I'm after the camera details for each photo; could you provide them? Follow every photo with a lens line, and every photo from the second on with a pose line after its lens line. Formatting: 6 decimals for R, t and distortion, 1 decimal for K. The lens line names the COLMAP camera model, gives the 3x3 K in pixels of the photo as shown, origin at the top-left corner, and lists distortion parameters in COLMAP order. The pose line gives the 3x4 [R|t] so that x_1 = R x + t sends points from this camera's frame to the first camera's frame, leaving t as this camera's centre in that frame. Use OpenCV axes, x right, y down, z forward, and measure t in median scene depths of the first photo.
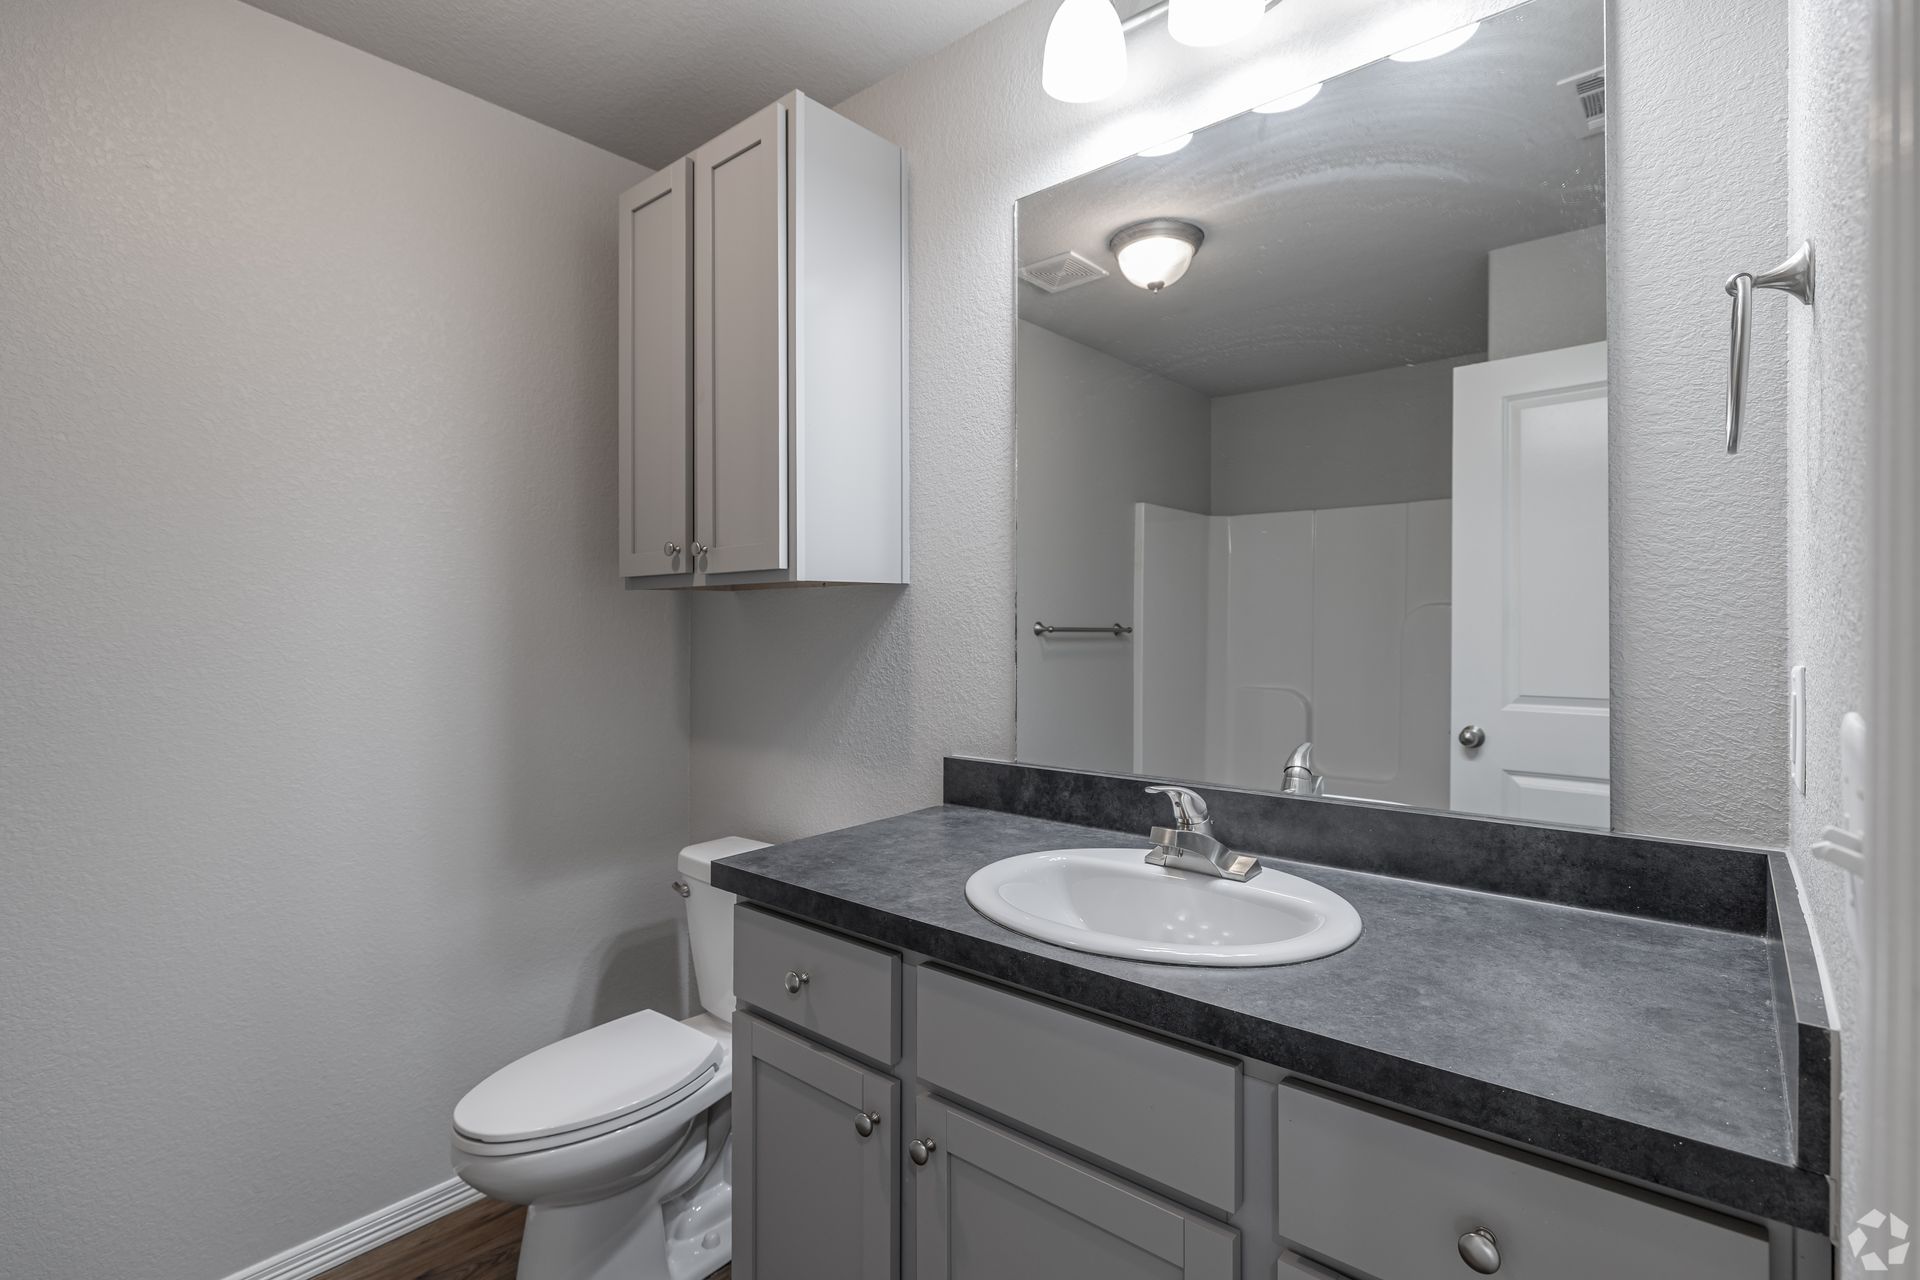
lens RADIAL K [[909.4, 0, 960.0], [0, 909.4, 640.0], [0, 0, 1]] dist [-0.000637, 0.000091]
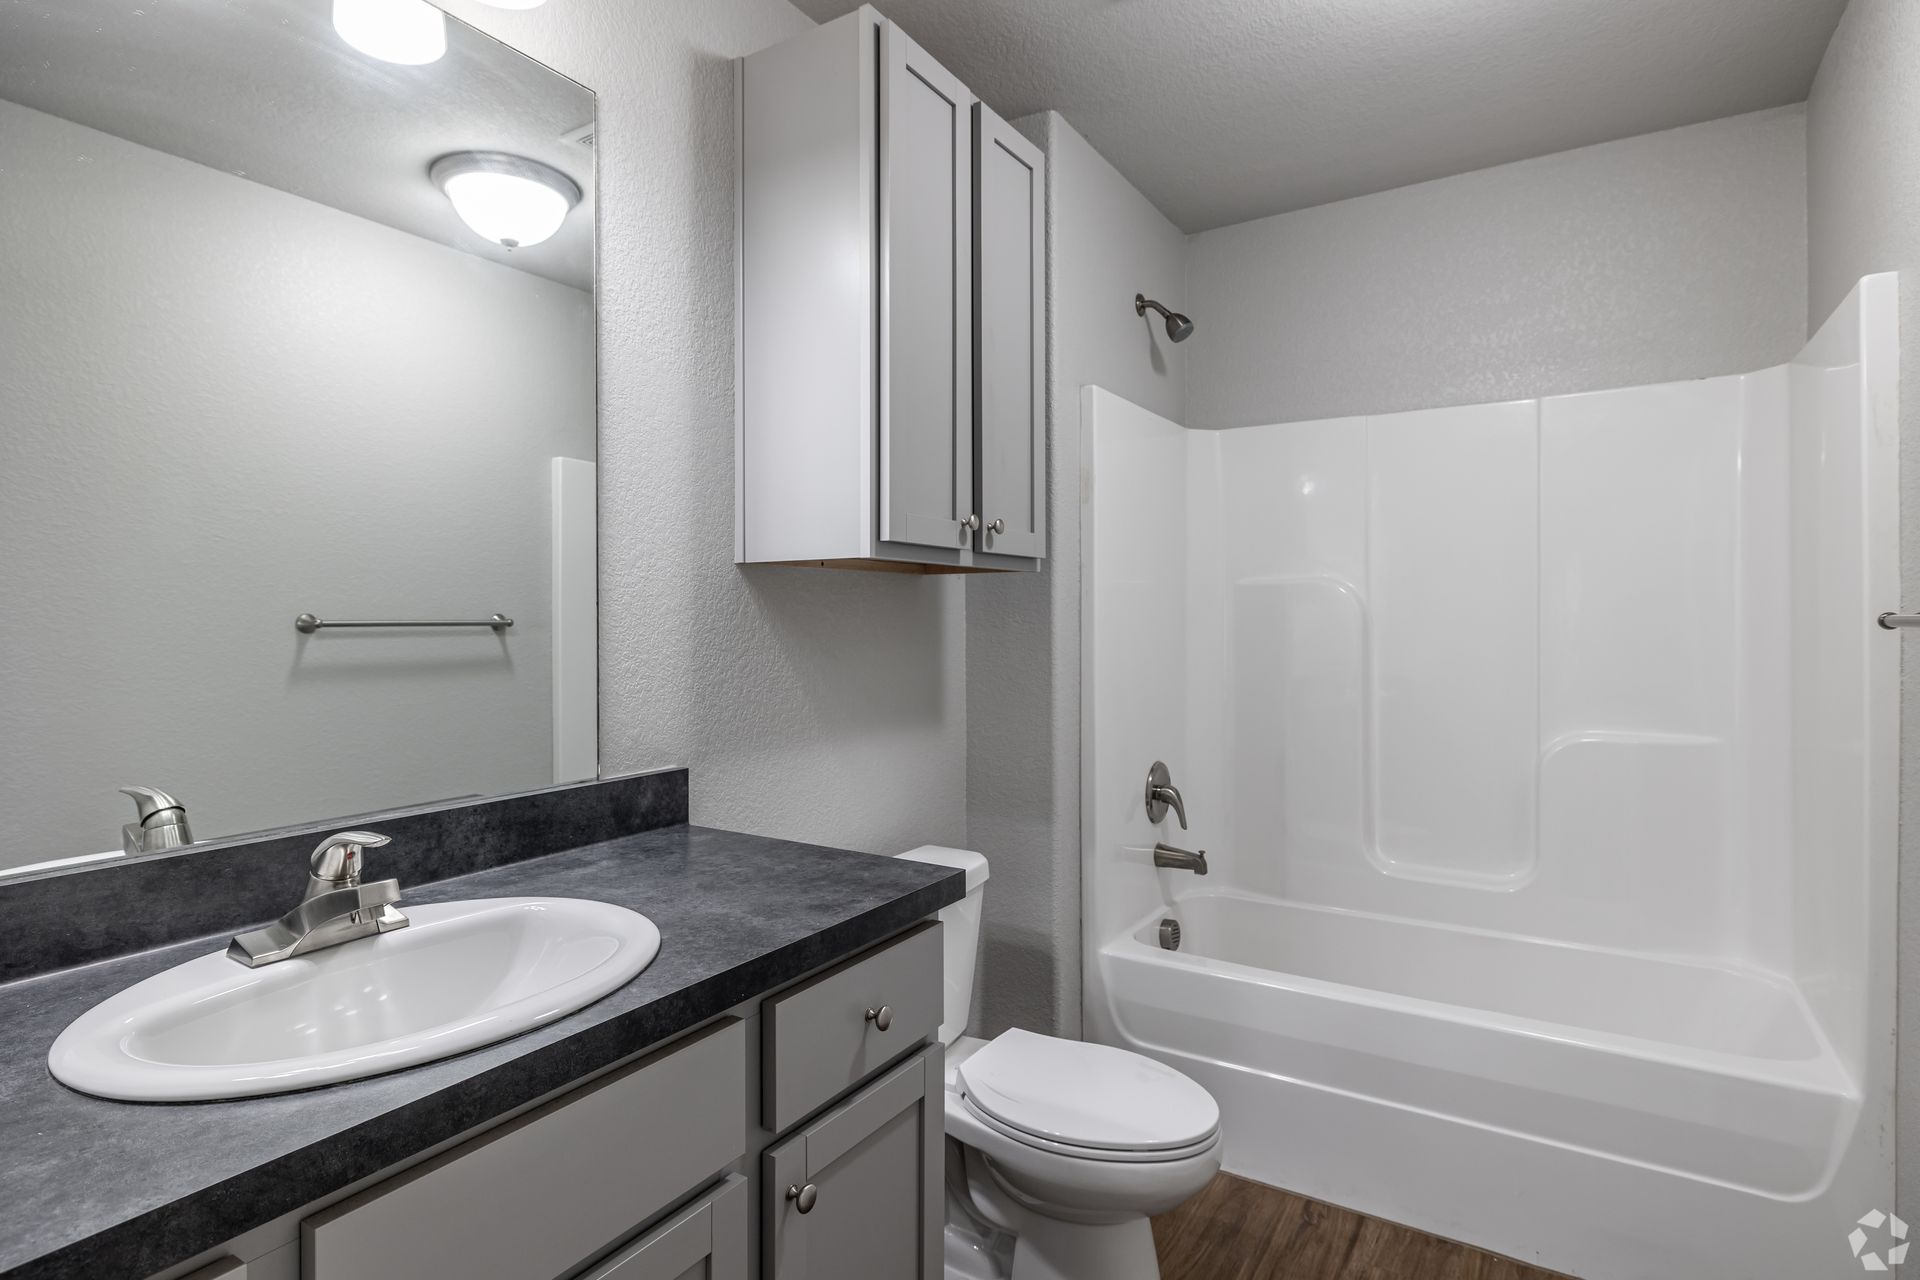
lens RADIAL K [[989.4, 0, 957.5], [0, 989.4, 590.0], [0, 0, 1]] dist [0.001288, 0.000393]
pose [[-0.143092, 0.027585, 0.989325, -0.706685], [0.012585, 0.999581, -0.026050, -0.009237], [-0.989629, 0.008723, -0.143380, 0.691433]]
